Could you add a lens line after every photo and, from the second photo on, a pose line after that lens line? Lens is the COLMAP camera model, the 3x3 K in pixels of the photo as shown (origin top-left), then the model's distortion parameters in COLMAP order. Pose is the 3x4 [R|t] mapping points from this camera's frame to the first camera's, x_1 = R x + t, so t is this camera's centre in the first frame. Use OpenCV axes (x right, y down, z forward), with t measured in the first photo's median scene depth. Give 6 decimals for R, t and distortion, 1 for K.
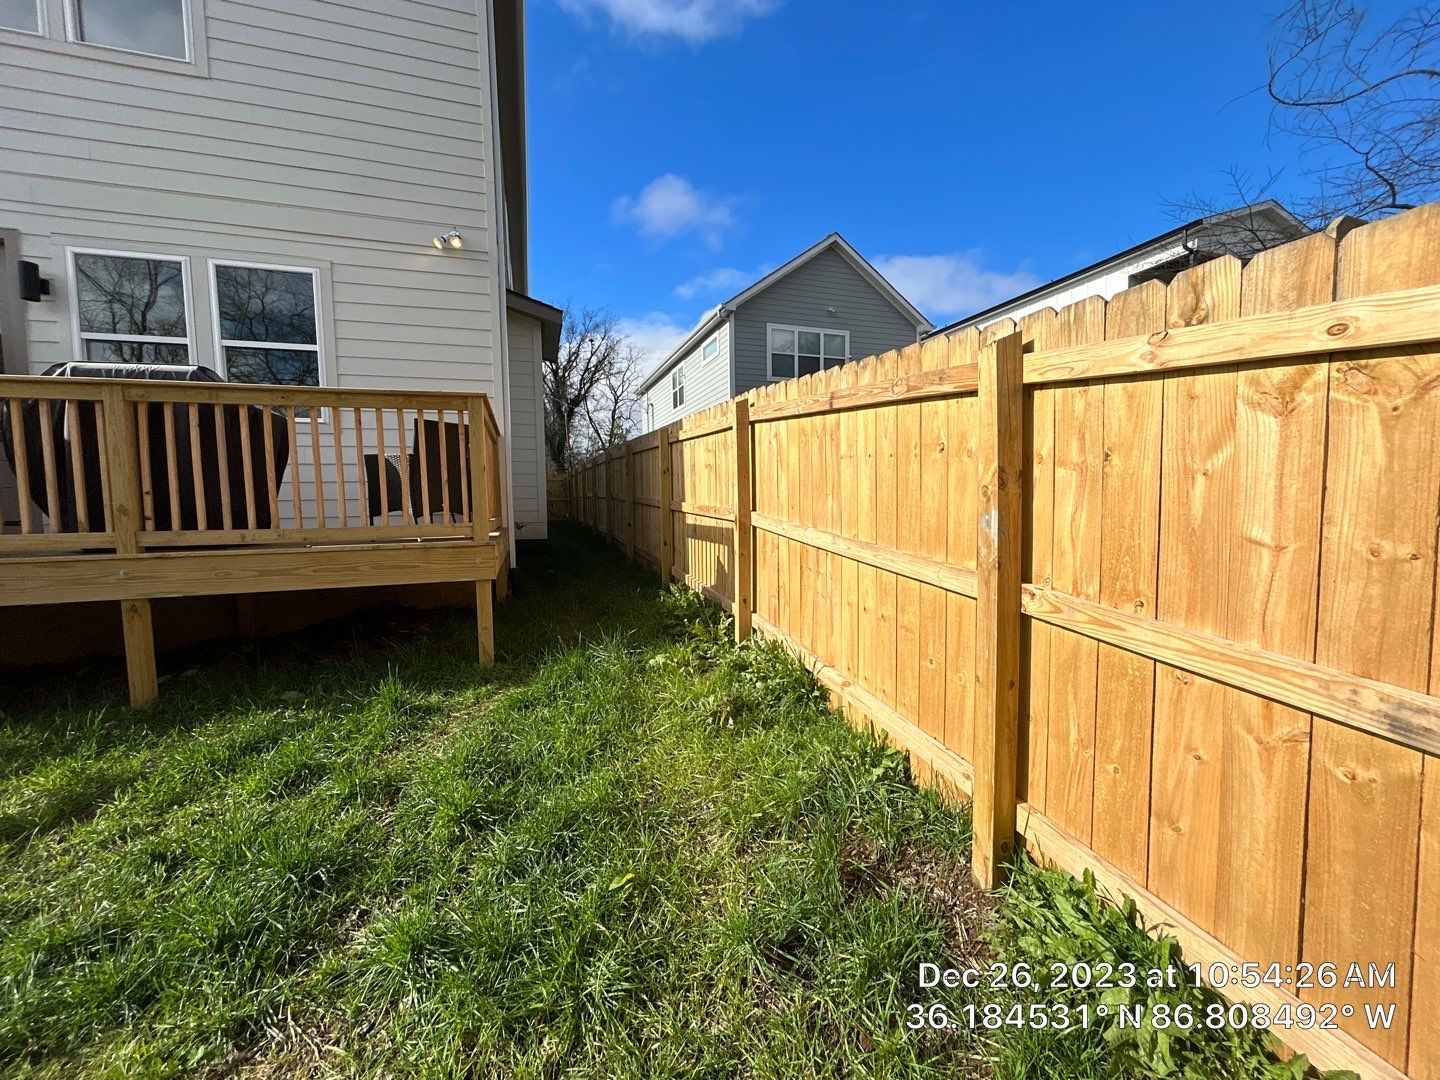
lens RADIAL K [[583.8, 0, 720.0], [0, 583.8, 540.0], [0, 0, 1]] dist [-0.001860, -0.000523]
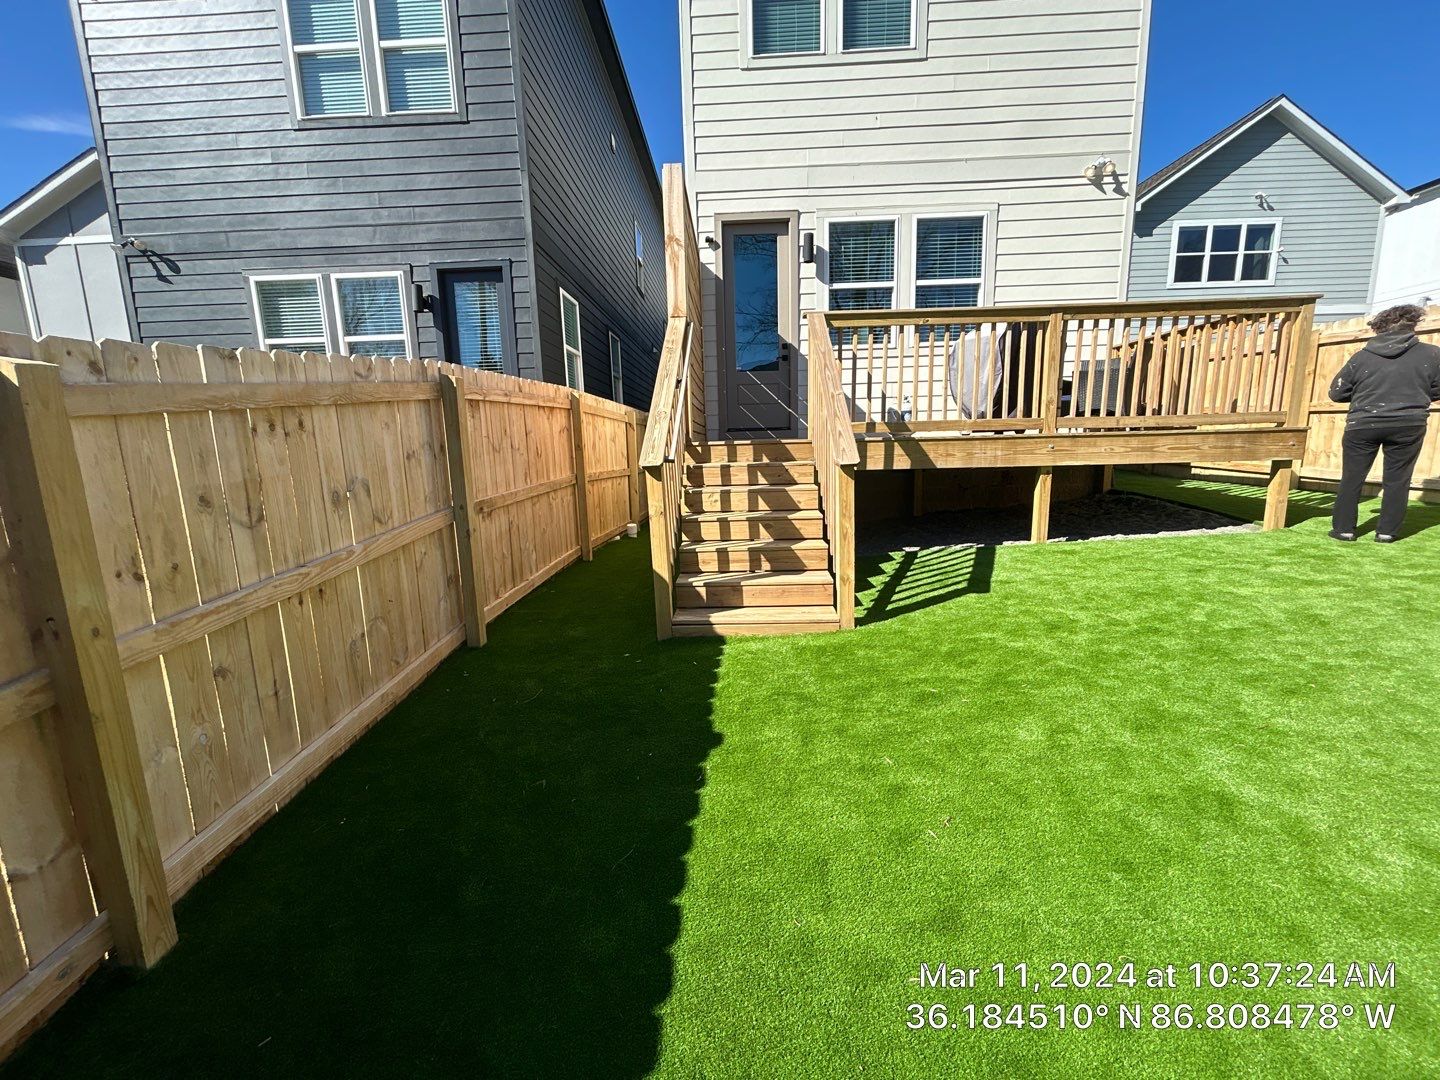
lens RADIAL K [[581.5, 0, 720.0], [0, 581.5, 540.0], [0, 0, 1]] dist [-0.000594, 0.000491]
pose [[0.934251, 0.049679, -0.353140, -0.789838], [-0.013424, 0.994446, 0.104384, 0.090701], [0.356364, -0.092781, 0.929729, -0.379115]]
